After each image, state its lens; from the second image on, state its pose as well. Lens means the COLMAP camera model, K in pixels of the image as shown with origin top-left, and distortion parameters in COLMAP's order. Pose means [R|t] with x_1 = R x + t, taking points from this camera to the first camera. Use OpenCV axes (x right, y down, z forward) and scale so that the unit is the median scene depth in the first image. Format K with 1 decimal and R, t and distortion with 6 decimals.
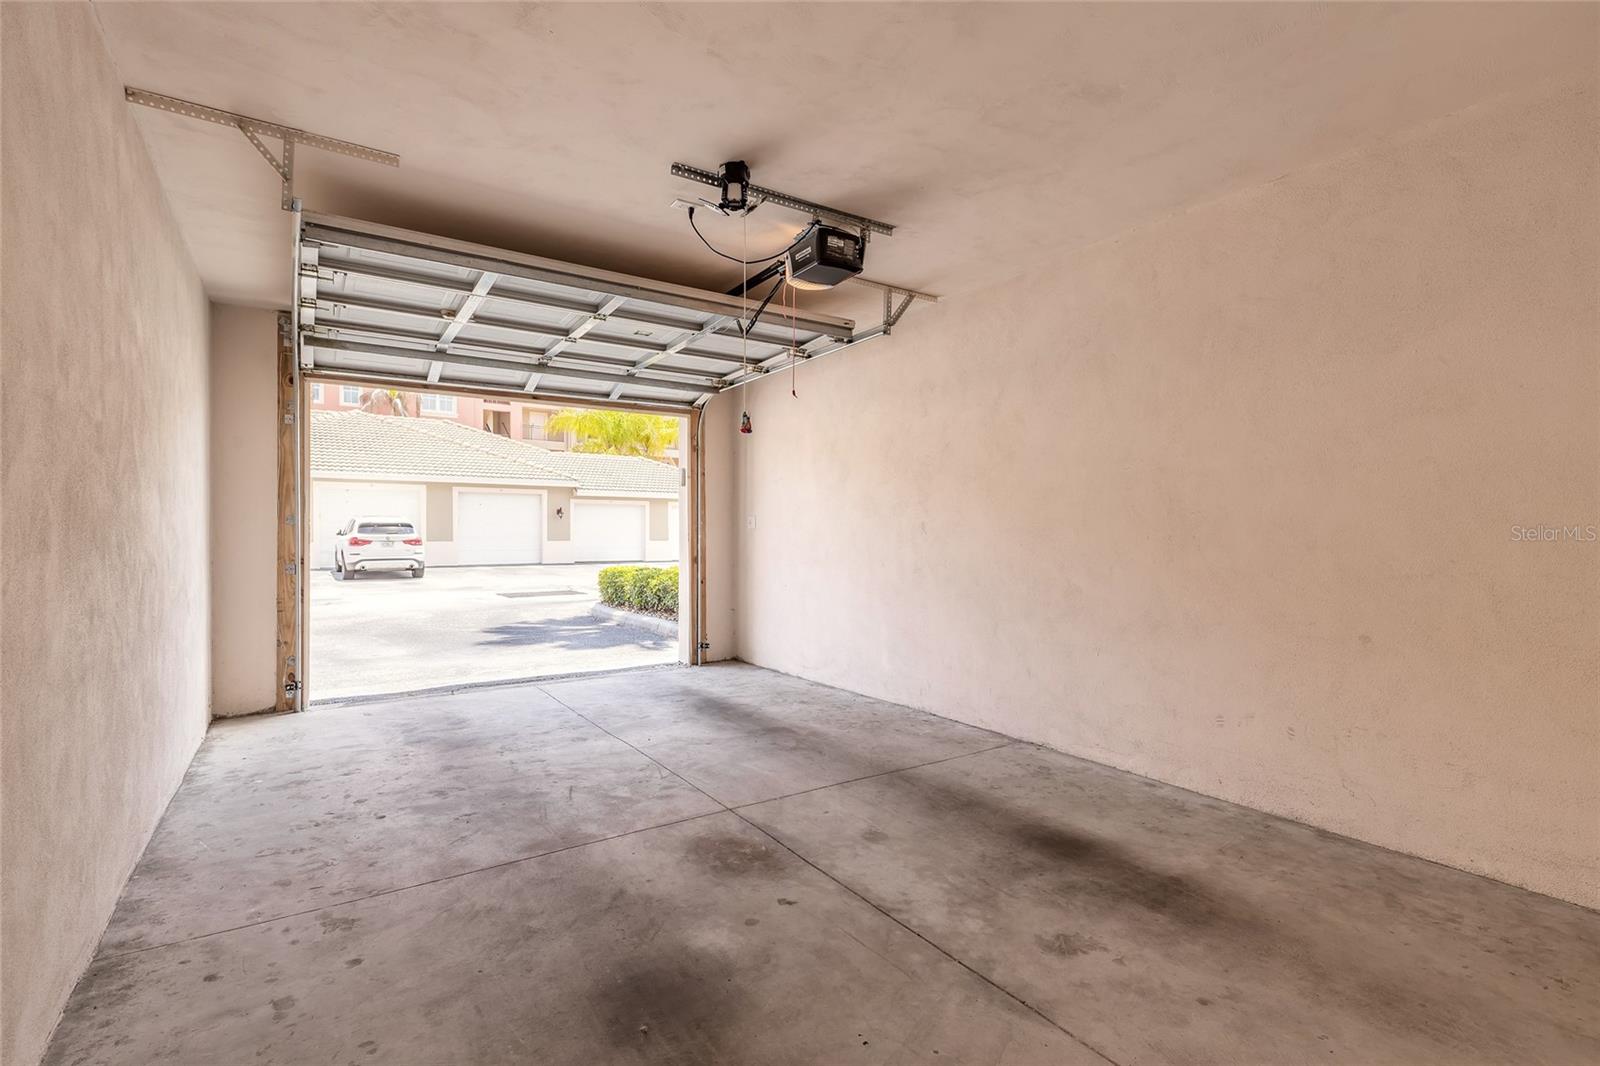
lens RADIAL K [[734.4, 0, 794.9], [0, 734.4, 538.6], [0, 0, 1]] dist [0.009220, 0.000216]
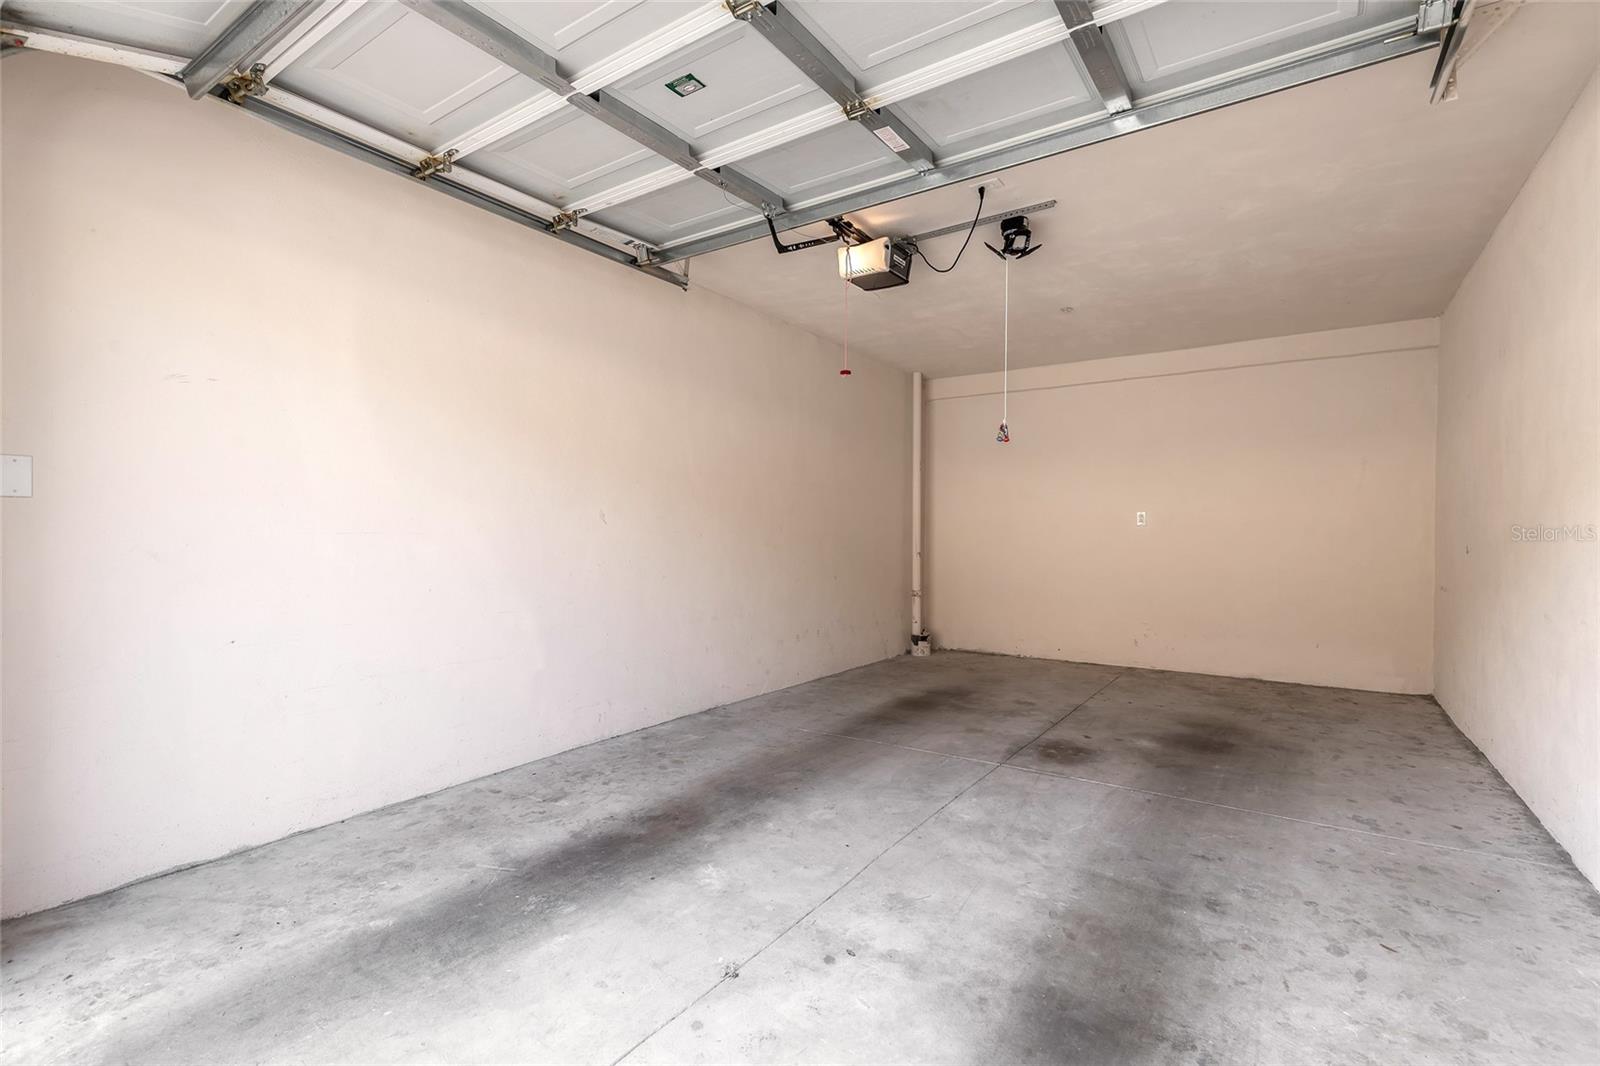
lens RADIAL K [[734.4, 0, 794.9], [0, 734.4, 538.6], [0, 0, 1]] dist [0.009220, 0.000216]
pose [[-0.367909, -0.010509, 0.929803, -1.119666], [-0.000704, 0.999939, 0.011023, 0.001855], [-0.929862, 0.003400, -0.367894, 1.856407]]
